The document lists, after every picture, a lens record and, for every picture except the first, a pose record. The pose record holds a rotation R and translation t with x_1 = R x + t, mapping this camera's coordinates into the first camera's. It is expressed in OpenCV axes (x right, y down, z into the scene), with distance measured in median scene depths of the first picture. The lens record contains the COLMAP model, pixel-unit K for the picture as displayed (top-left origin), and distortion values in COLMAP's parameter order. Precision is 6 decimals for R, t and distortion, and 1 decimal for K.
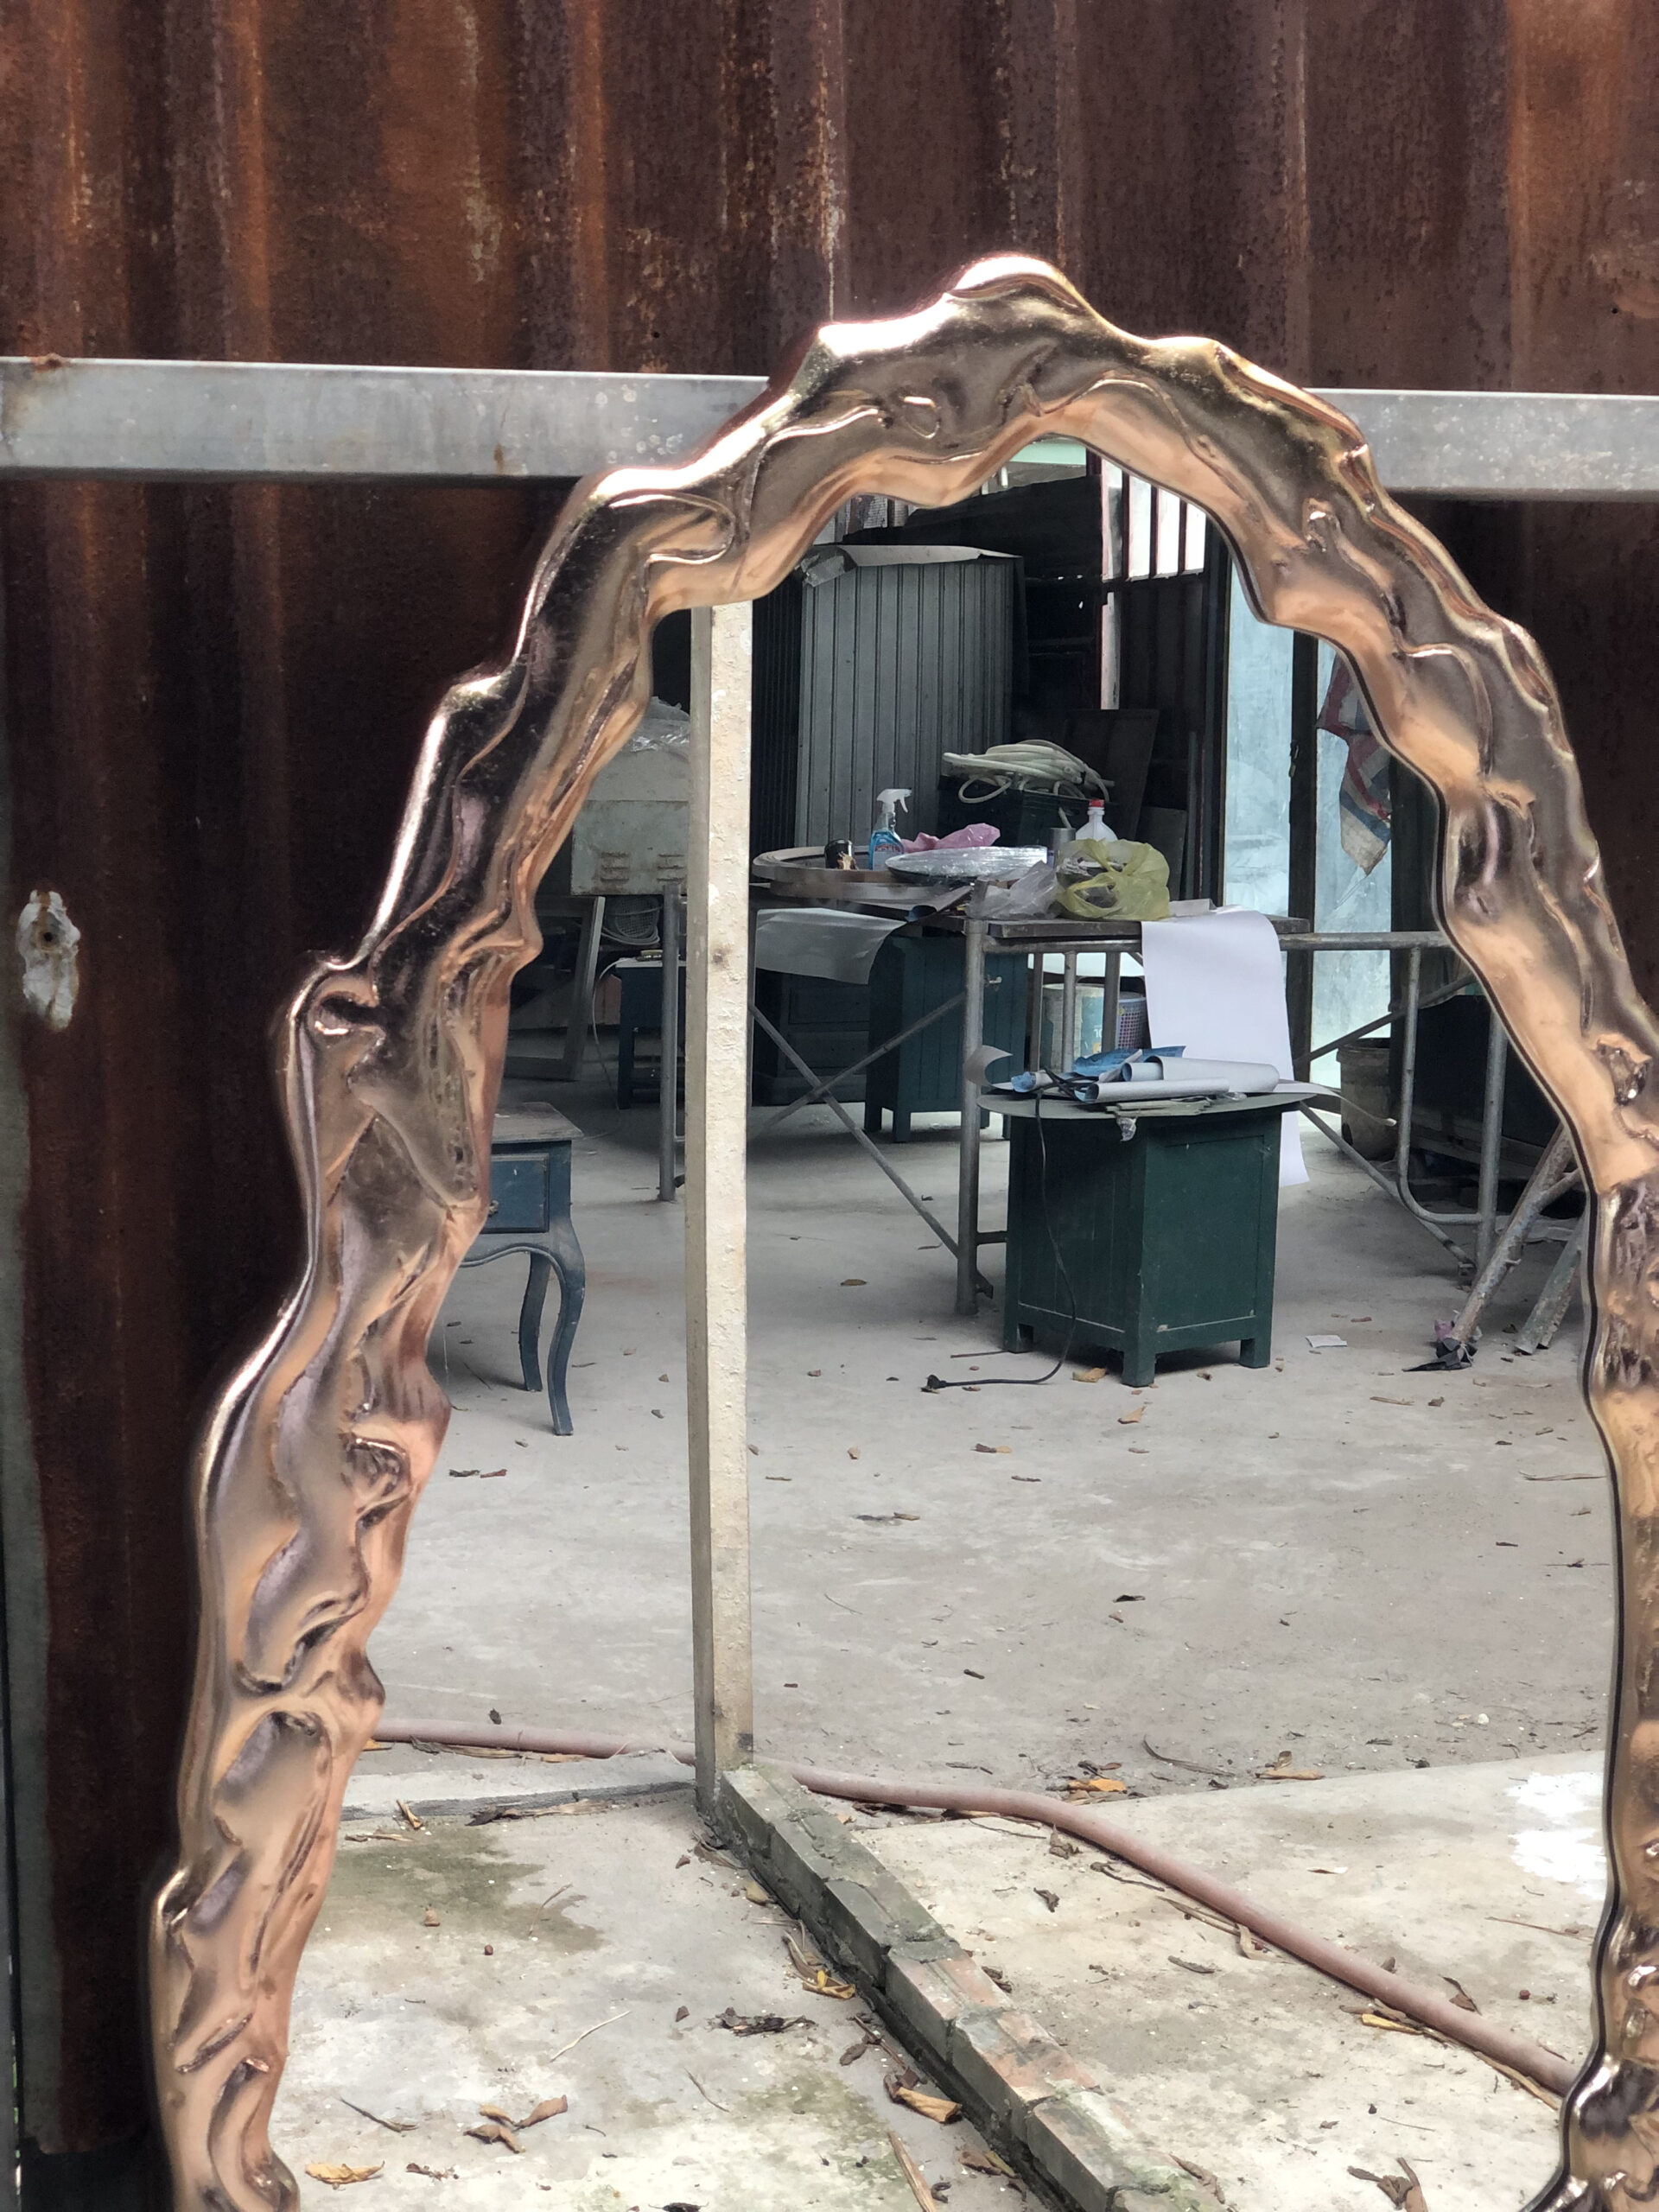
lens RADIAL K [[3378.8, 0, 837.3], [0, 3378.8, 1103.4], [0, 0, 1]] dist [0.005332, 0.004044]
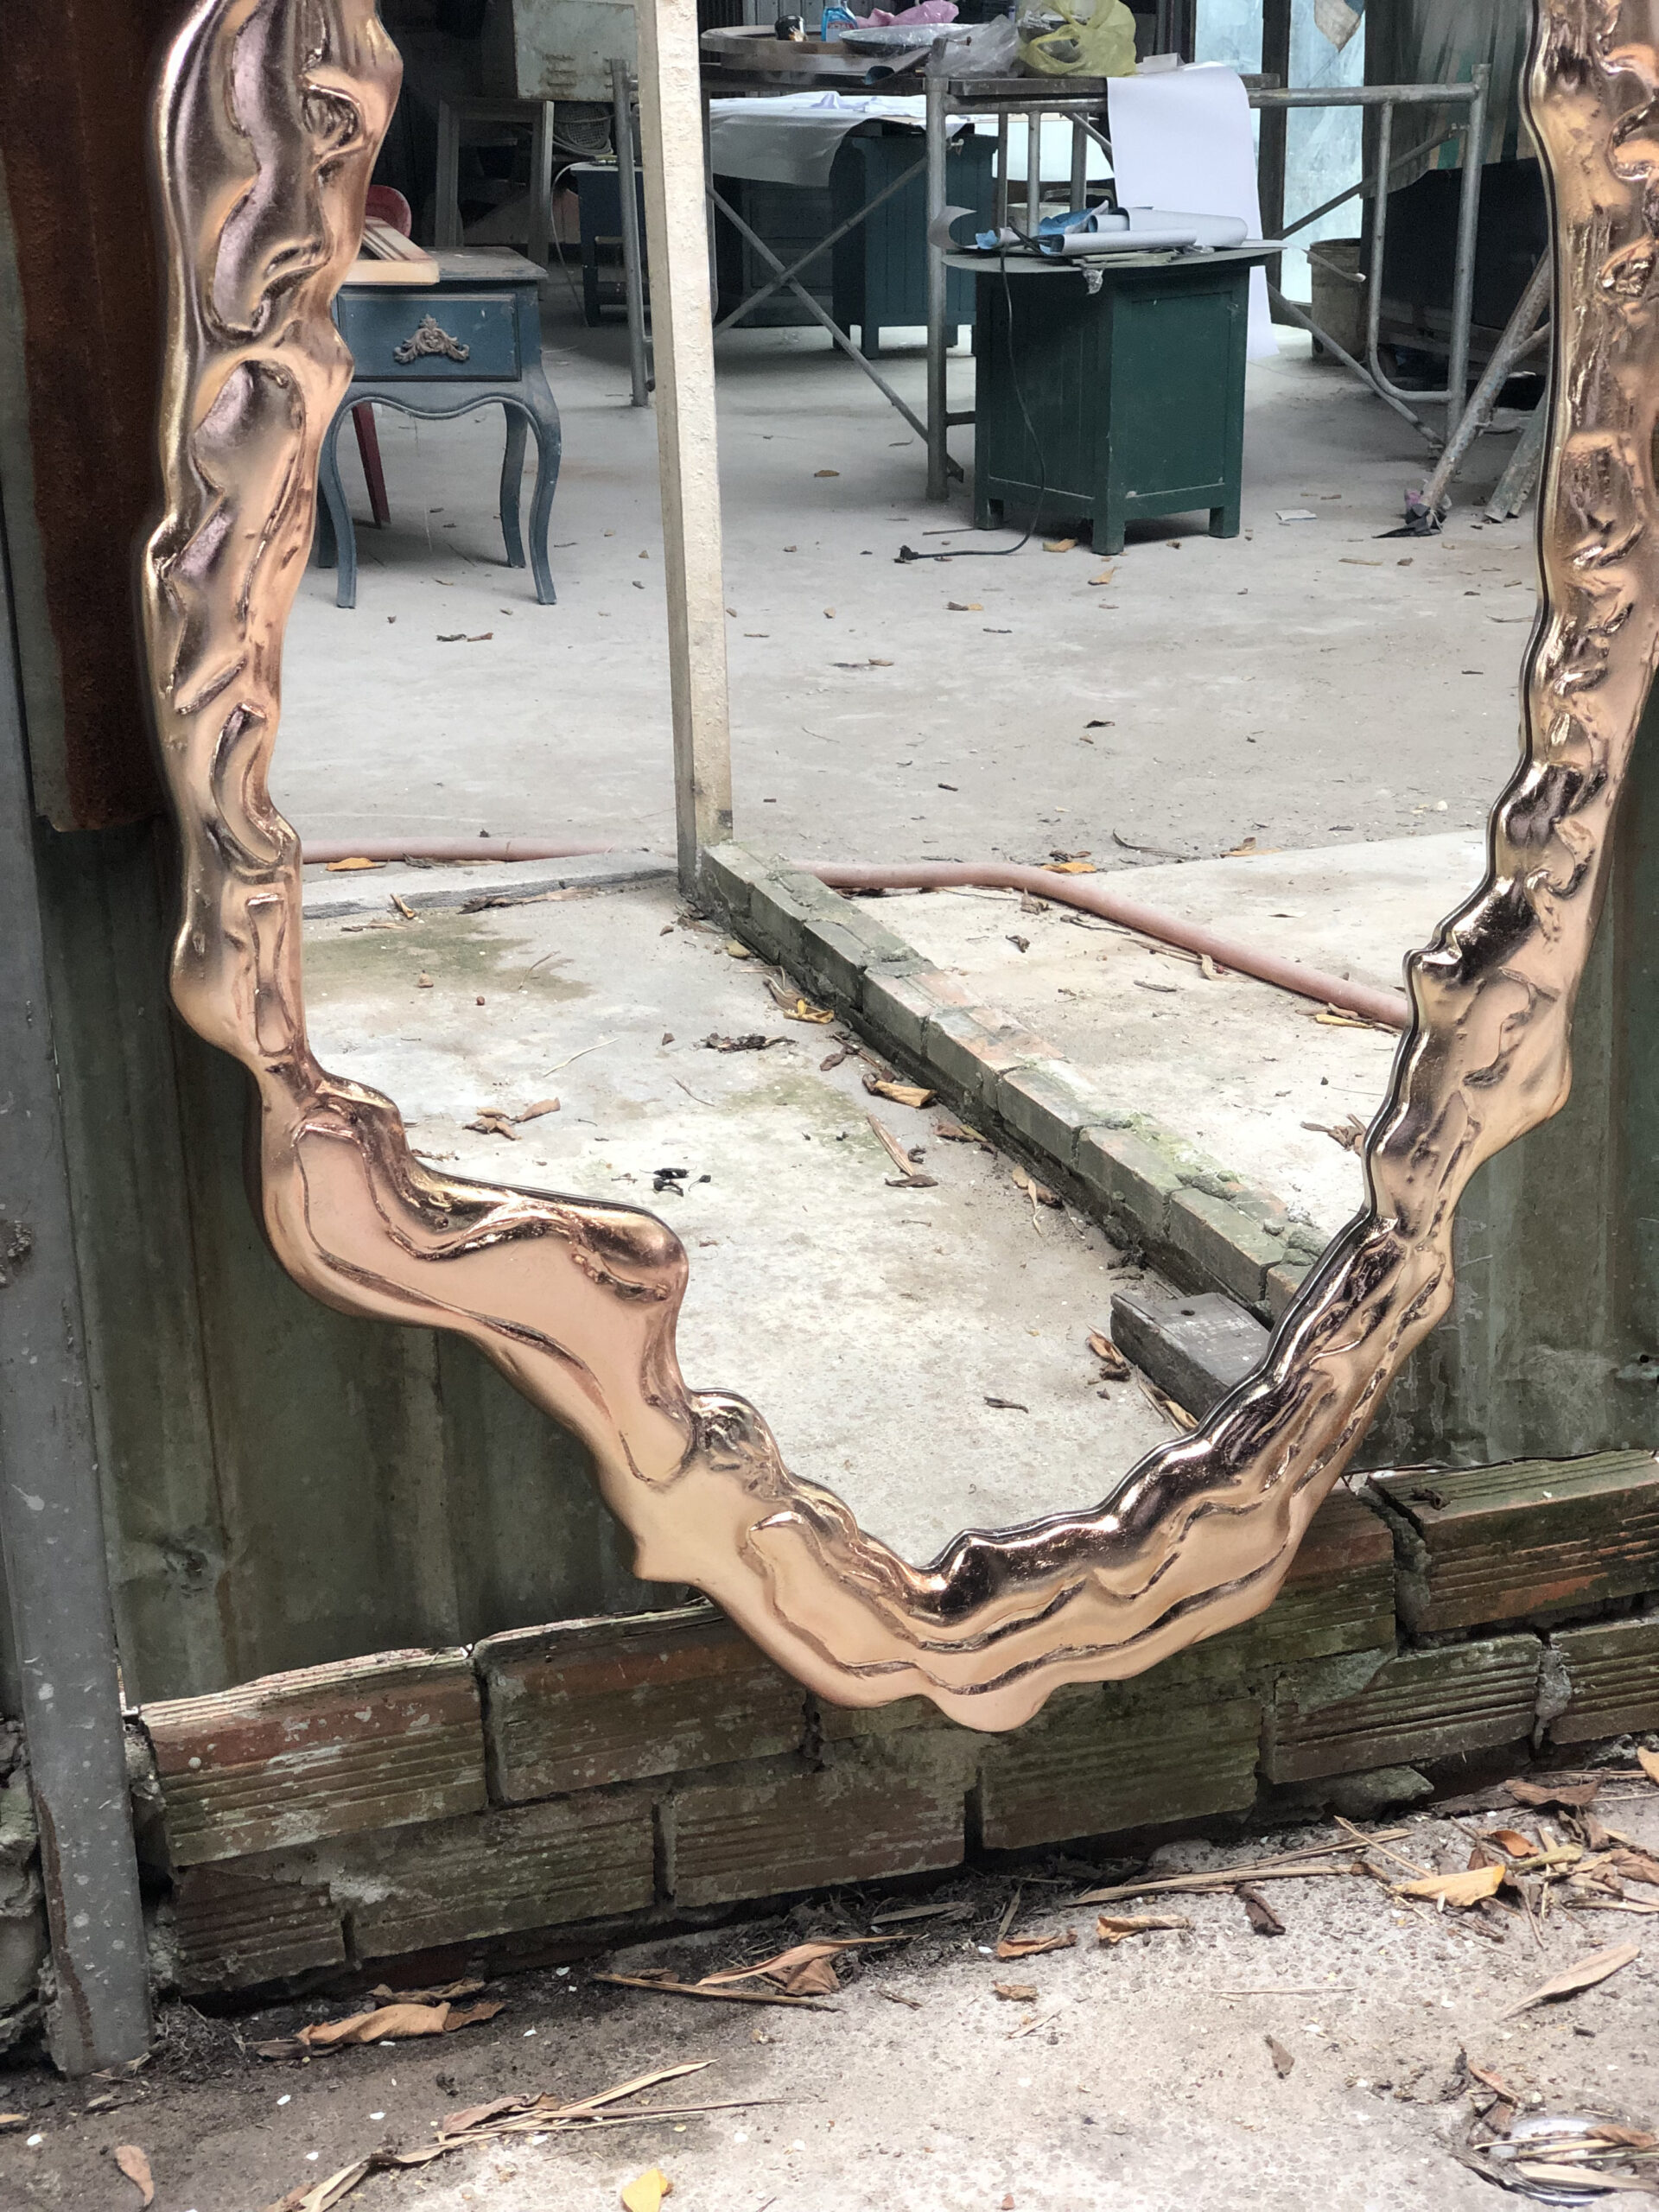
lens RADIAL K [[3370.1, 0, 818.7], [0, 3370.1, 1100.4], [0, 0, 1]] dist [-0.072503, 0.615790]
pose [[0.999716, -0.023595, -0.003381, 0.003164], [0.023825, 0.984640, 0.172963, 0.098276], [-0.000752, -0.172995, 0.984922, -0.024381]]
